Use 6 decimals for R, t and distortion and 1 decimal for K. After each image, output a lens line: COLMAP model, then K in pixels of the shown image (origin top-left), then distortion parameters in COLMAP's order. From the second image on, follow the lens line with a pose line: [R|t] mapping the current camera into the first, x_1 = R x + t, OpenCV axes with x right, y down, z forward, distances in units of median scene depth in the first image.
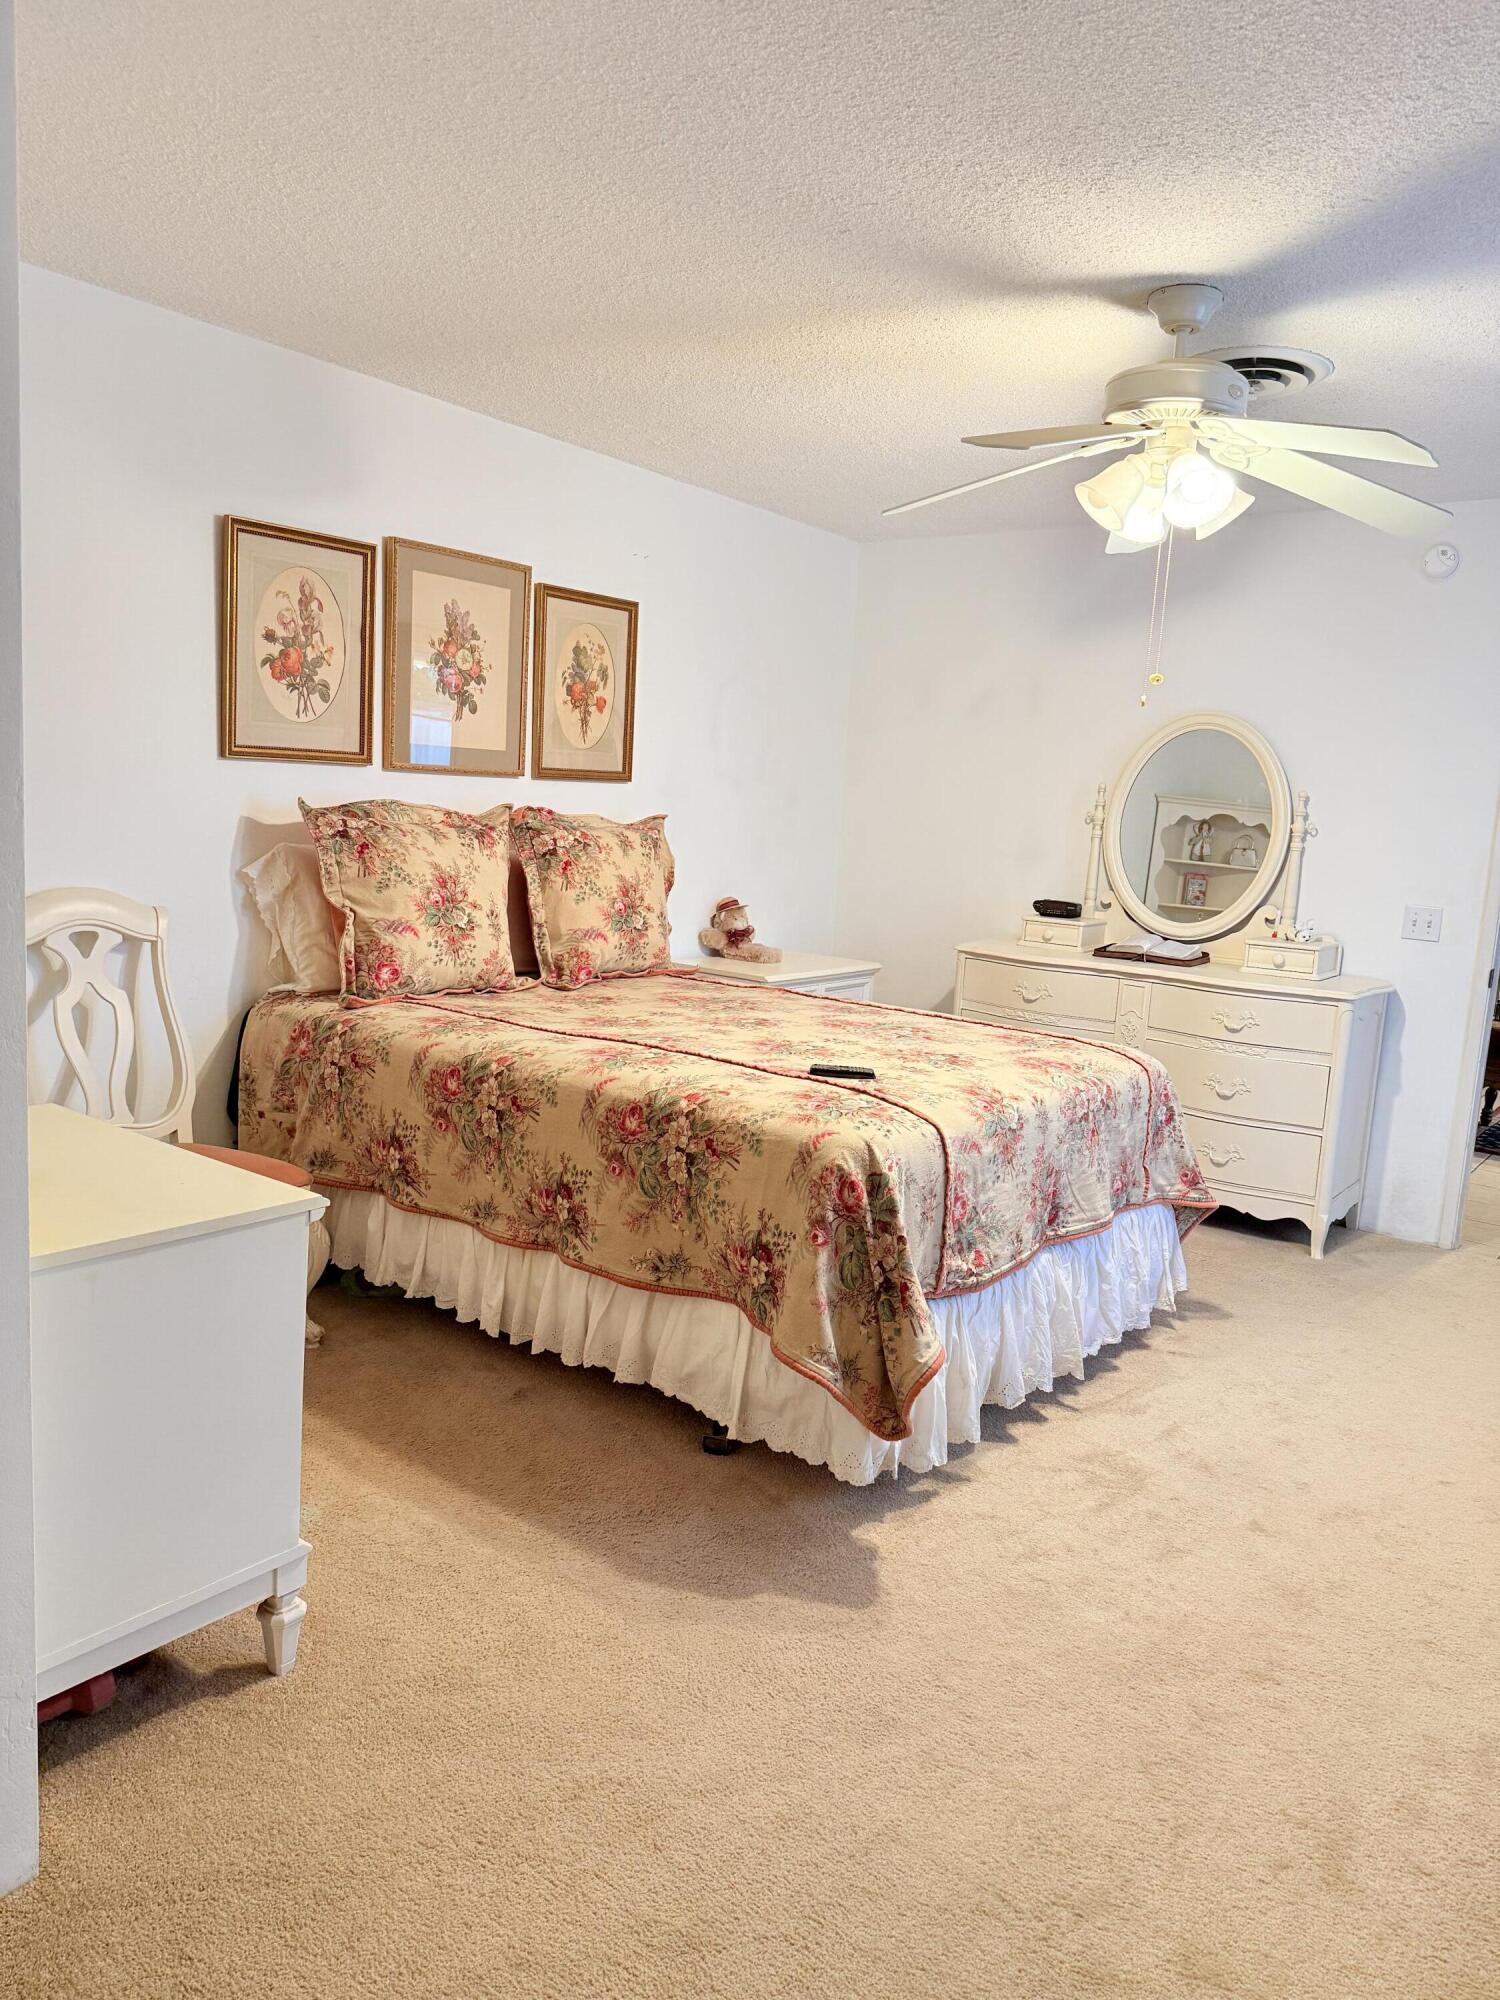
lens RADIAL K [[1397.7, 0, 740.9], [0, 1397.7, 1005.8], [0, 0, 1]] dist [0.145999, -0.251347]
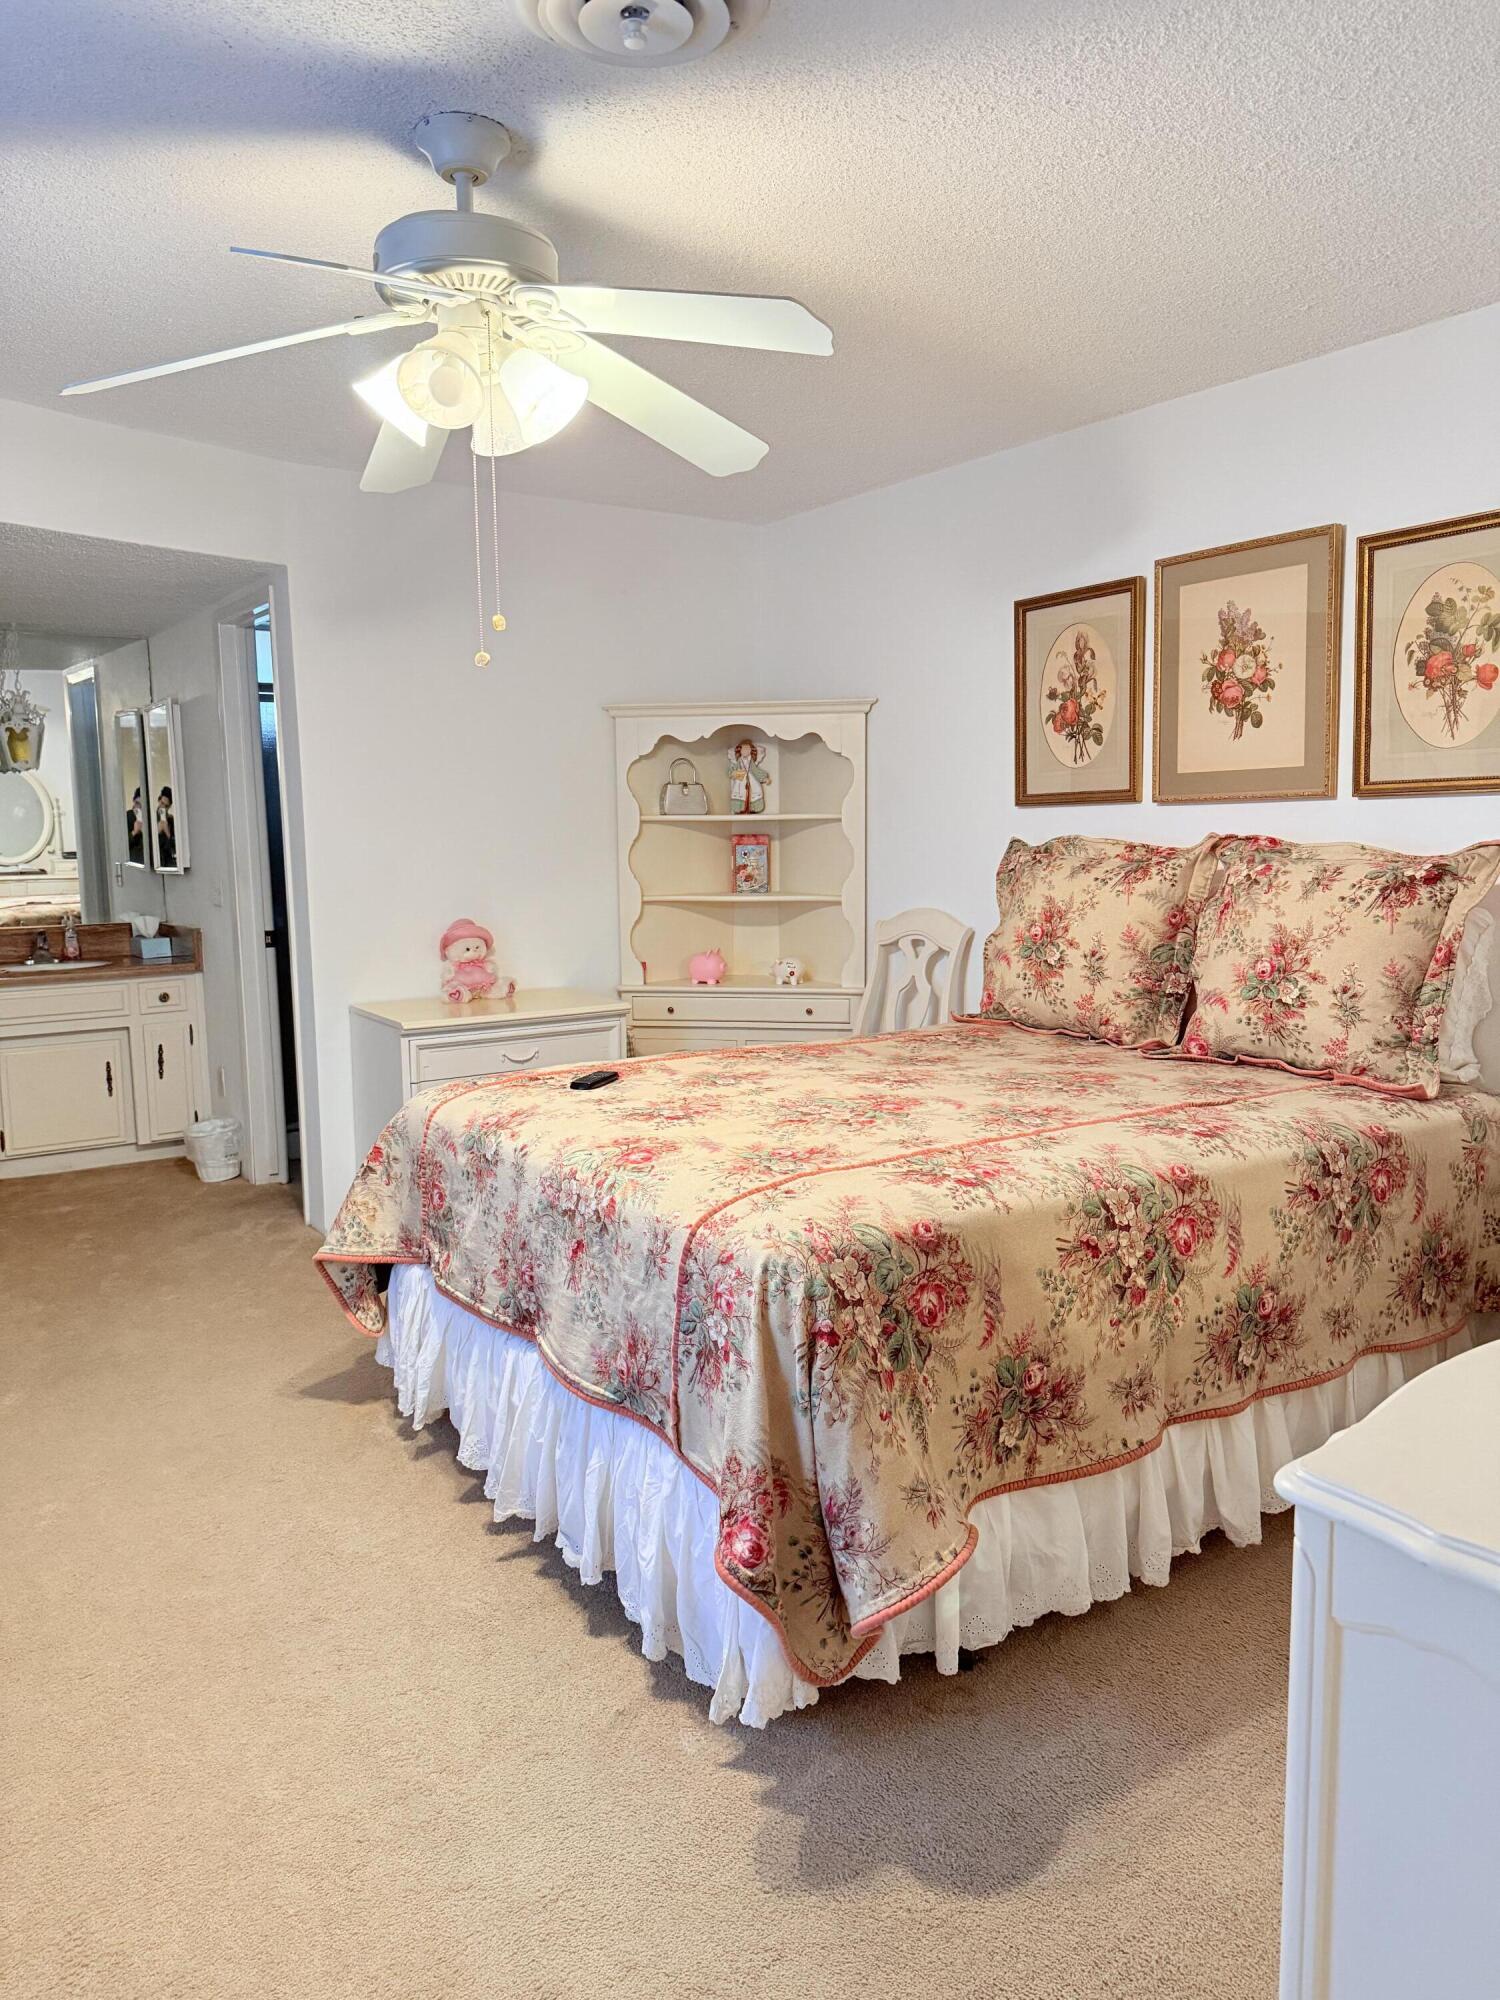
lens RADIAL K [[1397.7, 0, 740.9], [0, 1397.7, 1005.8], [0, 0, 1]] dist [0.145999, -0.251347]
pose [[-0.304536, 0.075674, -0.949490, 0.745177], [-0.144090, 0.981707, 0.124457, -0.111125], [0.941539, 0.174714, -0.288061, 1.028134]]
